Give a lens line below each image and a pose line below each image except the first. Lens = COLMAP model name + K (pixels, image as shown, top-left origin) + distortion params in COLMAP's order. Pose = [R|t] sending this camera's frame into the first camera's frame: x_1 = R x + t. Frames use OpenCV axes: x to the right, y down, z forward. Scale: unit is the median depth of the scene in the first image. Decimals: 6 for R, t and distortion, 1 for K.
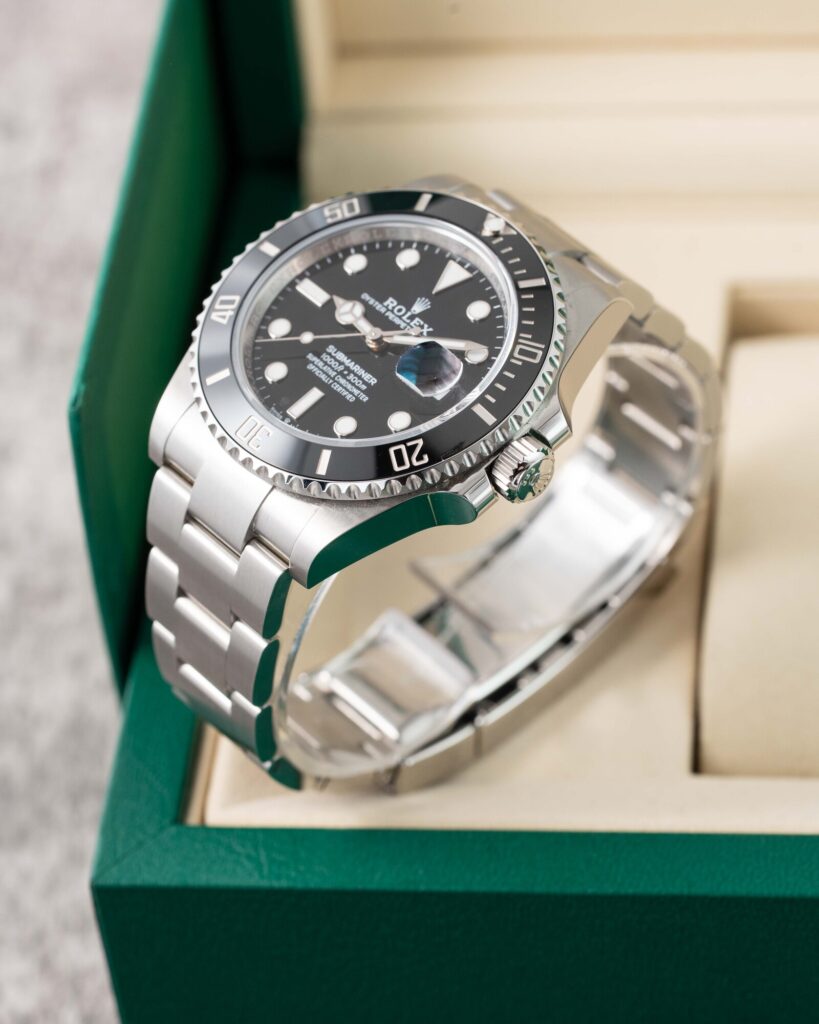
lens RADIAL K [[4826.3, 0, 410.6], [0, 4826.3, 511.7], [0, 0, 1]] dist [-0.349994, 0.000000]
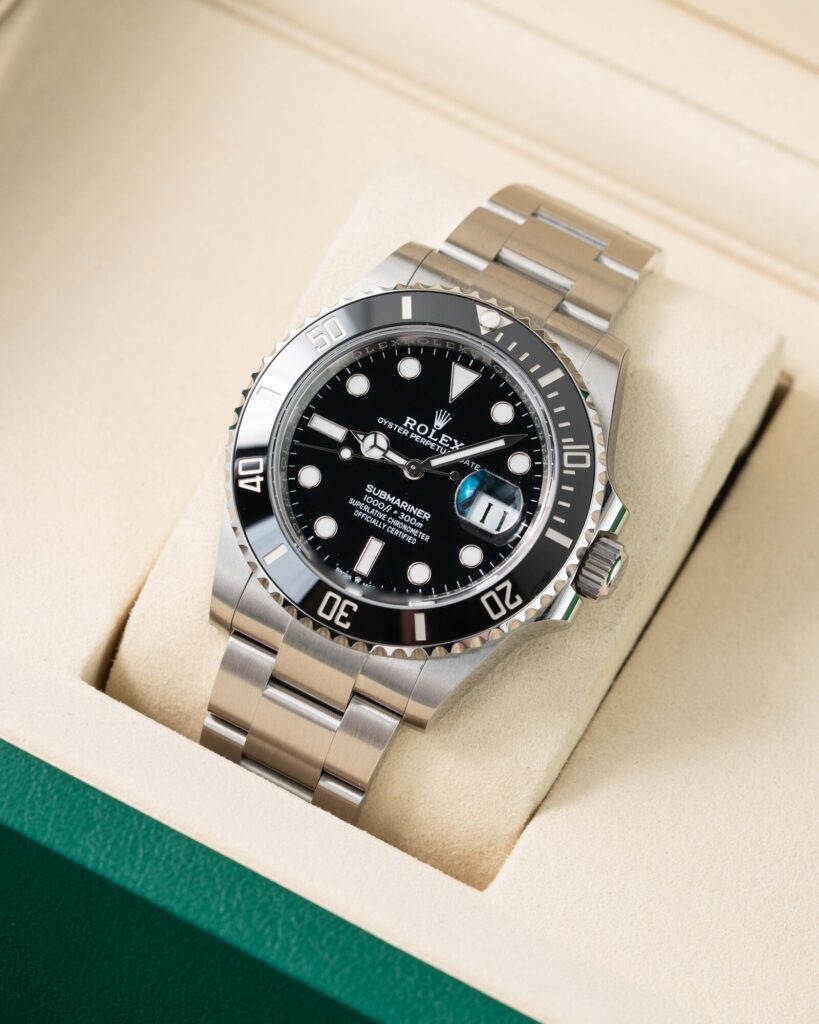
lens RADIAL K [[4826.3, 0, 409.6], [0, 4826.3, 511.5], [0, 0, 1]] dist [-0.349994, 0.000000]
pose [[0.934338, -0.307489, 0.180173, -0.191841], [0.223058, 0.898842, 0.377264, -0.407748], [-0.277951, -0.312303, 0.908411, 0.085735]]
